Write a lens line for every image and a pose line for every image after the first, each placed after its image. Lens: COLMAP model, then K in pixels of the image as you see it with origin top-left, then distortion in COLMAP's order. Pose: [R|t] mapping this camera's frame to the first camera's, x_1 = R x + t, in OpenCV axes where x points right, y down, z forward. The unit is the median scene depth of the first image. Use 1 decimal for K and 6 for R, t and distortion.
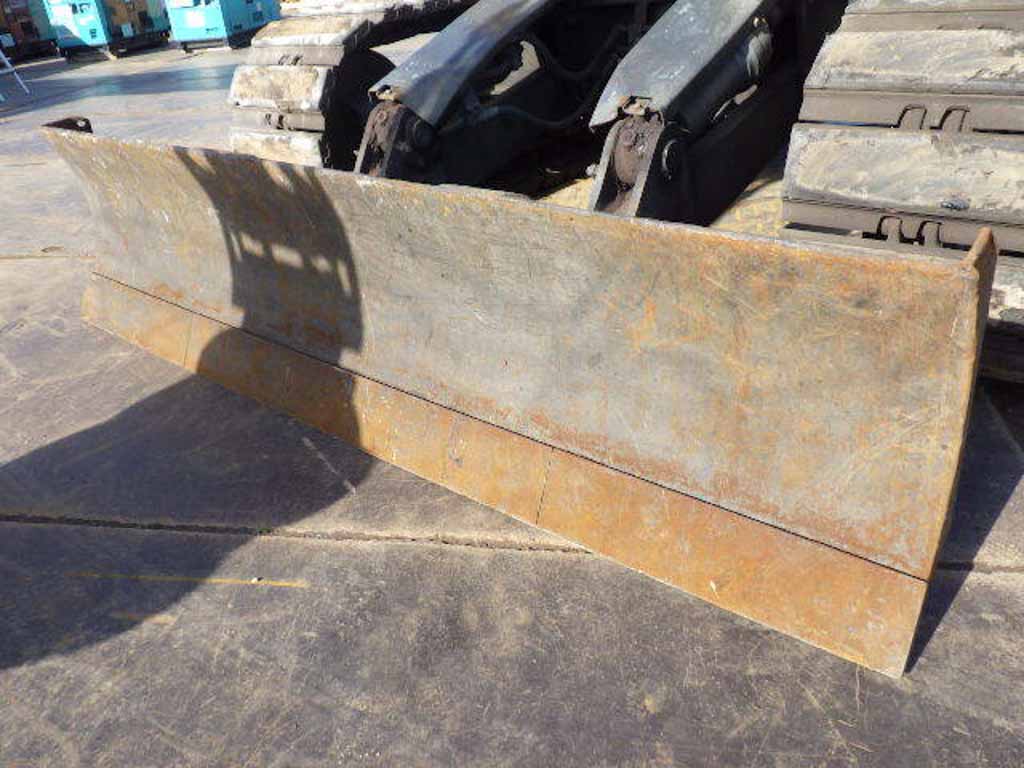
lens RADIAL K [[798.8, 0, 512.0], [0, 798.8, 384.0], [0, 0, 1]] dist [-0.013696, -0.006823]
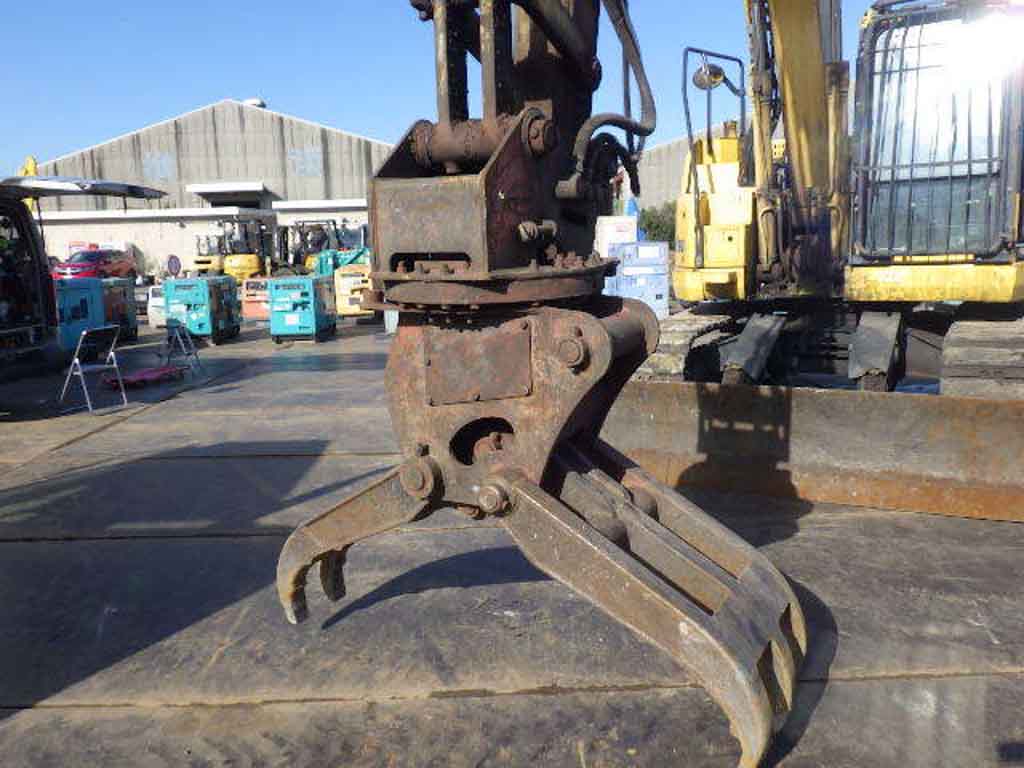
lens RADIAL K [[825.8, 0, 512.0], [0, 825.8, 384.0], [0, 0, 1]] dist [-0.010611, -0.000432]
pose [[0.982639, 0.023694, 0.184008, -1.087780], [0.042486, 0.936718, -0.347498, 0.420434], [-0.180598, 0.349283, 0.919449, -0.913146]]
